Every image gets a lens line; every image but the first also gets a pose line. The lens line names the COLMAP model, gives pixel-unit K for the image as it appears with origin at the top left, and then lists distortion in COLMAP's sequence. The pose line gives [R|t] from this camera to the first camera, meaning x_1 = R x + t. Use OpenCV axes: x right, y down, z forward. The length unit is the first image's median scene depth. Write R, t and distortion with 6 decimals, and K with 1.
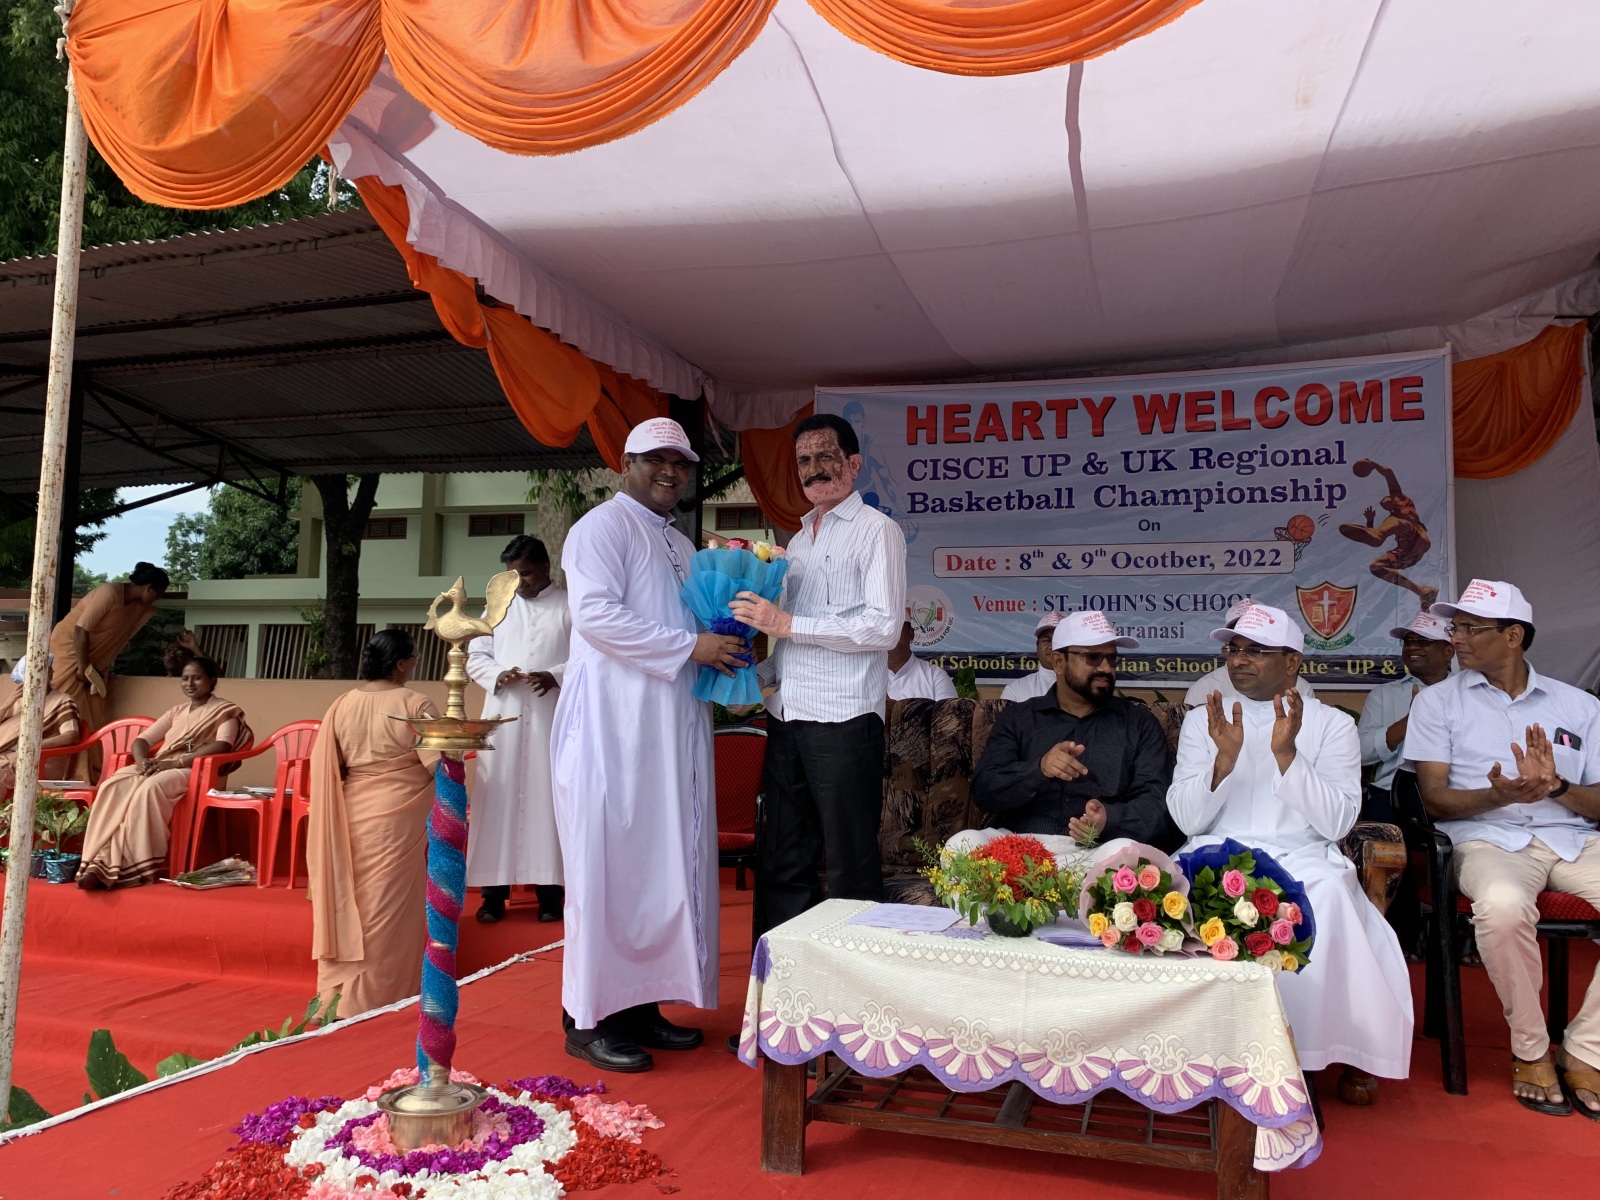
lens RADIAL K [[1209.2, 0, 795.0], [0, 1209.2, 592.1], [0, 0, 1]] dist [0.035664, -0.039781]
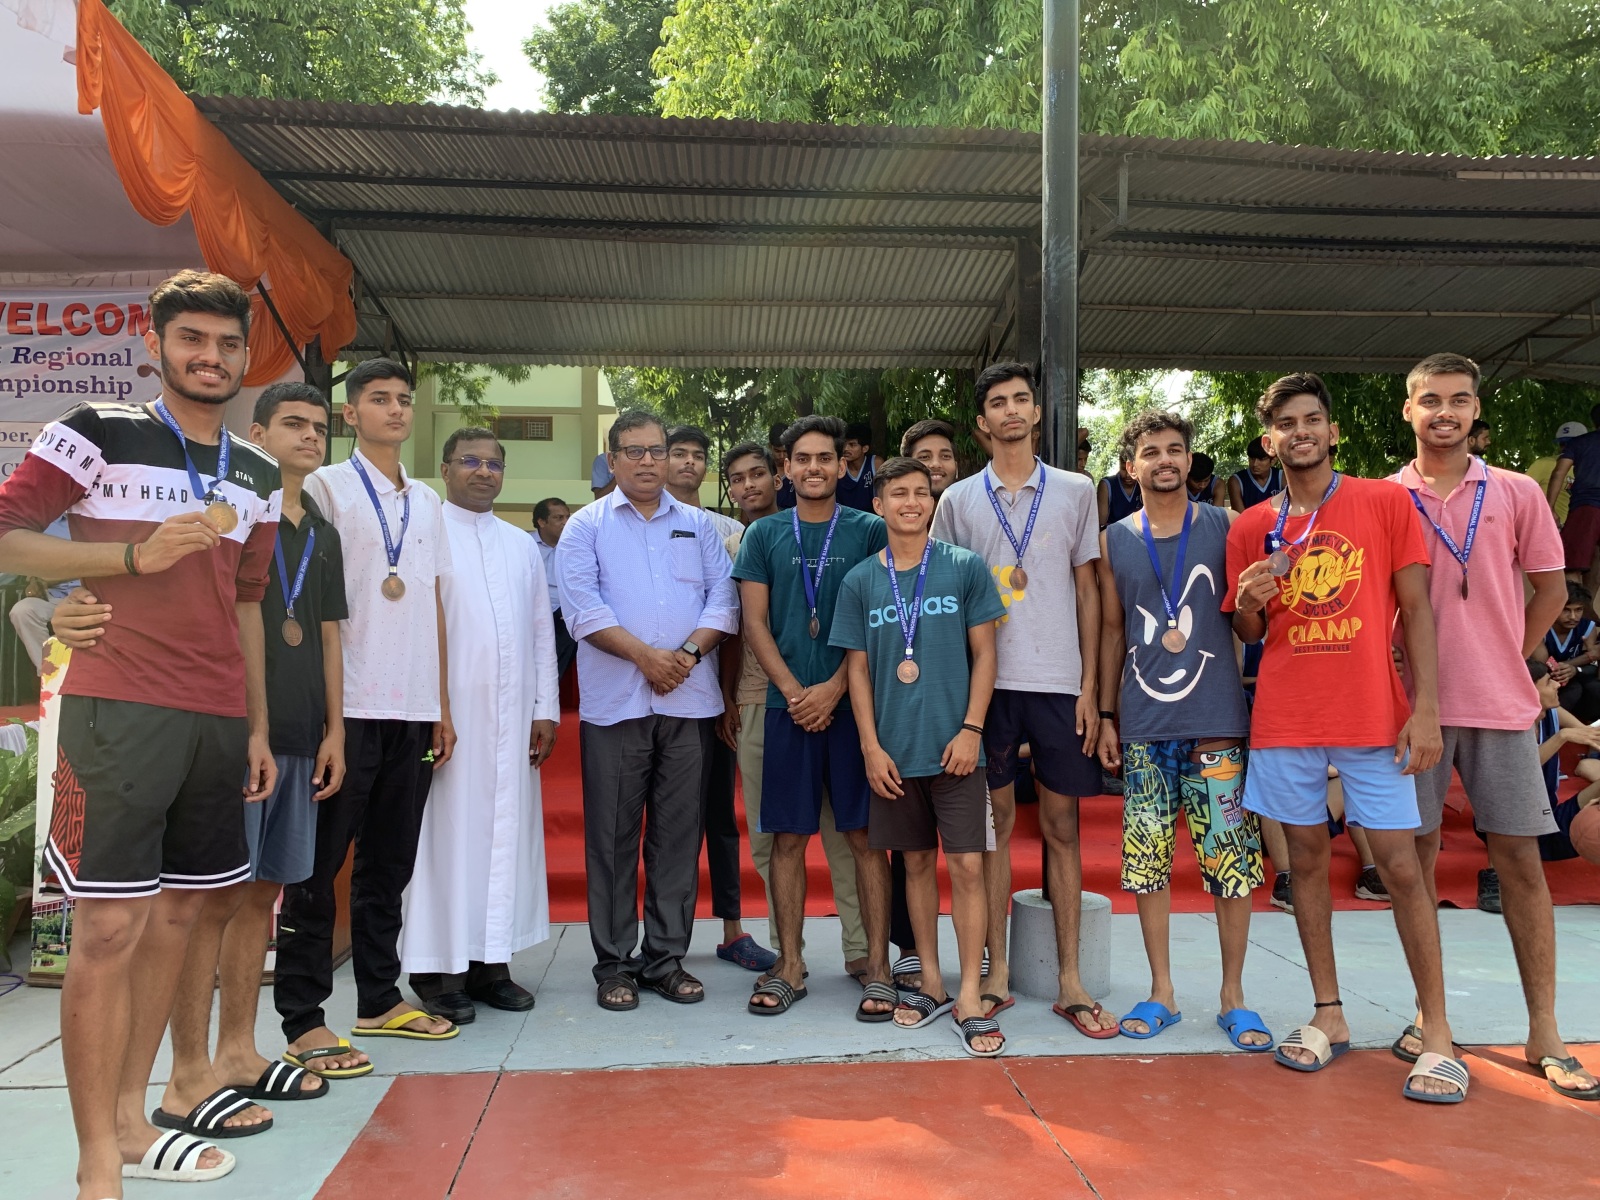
lens RADIAL K [[1209.2, 0, 804.1], [0, 1209.2, 604.4], [0, 0, 1]] dist [0.035664, -0.039781]
pose [[0.912971, -0.000256, 0.408024, 0.565714], [-0.014473, 0.999350, 0.033010, 0.095212], [-0.407767, -0.036043, 0.912374, -0.494583]]
